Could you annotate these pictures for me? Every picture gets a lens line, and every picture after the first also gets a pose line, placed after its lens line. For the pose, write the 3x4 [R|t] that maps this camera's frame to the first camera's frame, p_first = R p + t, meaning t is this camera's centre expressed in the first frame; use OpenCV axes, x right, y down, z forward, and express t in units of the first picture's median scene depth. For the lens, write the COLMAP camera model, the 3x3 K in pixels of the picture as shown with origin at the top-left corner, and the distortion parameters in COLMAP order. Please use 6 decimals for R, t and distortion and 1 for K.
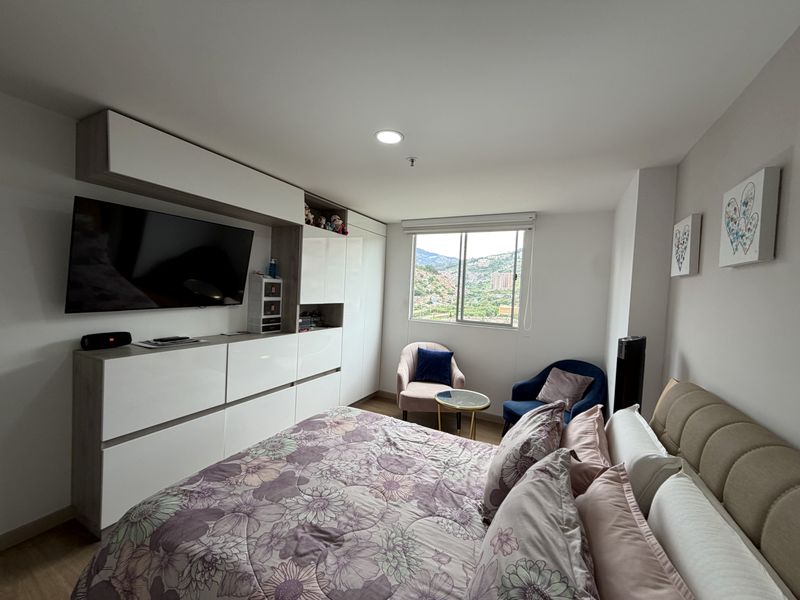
lens RADIAL K [[319.3, 0, 400.4], [0, 319.3, 301.3], [0, 0, 1]] dist [-0.000679, 0.000503]
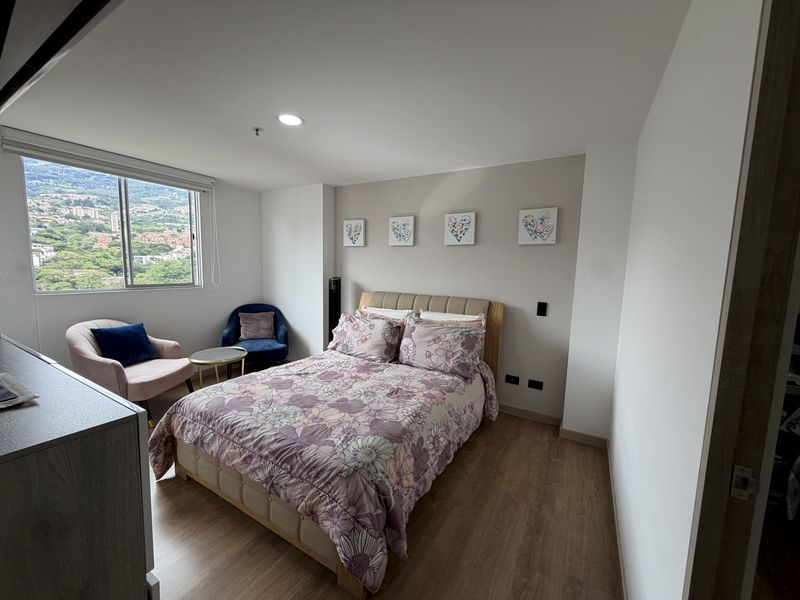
lens RADIAL K [[319.3, 0, 396.7], [0, 319.3, 298.5], [0, 0, 1]] dist [-0.000679, 0.000503]
pose [[0.065547, -0.147070, 0.986952, -1.239309], [0.012944, 0.989121, 0.146533, -0.041024], [-0.997766, 0.003171, 0.066737, 0.546004]]
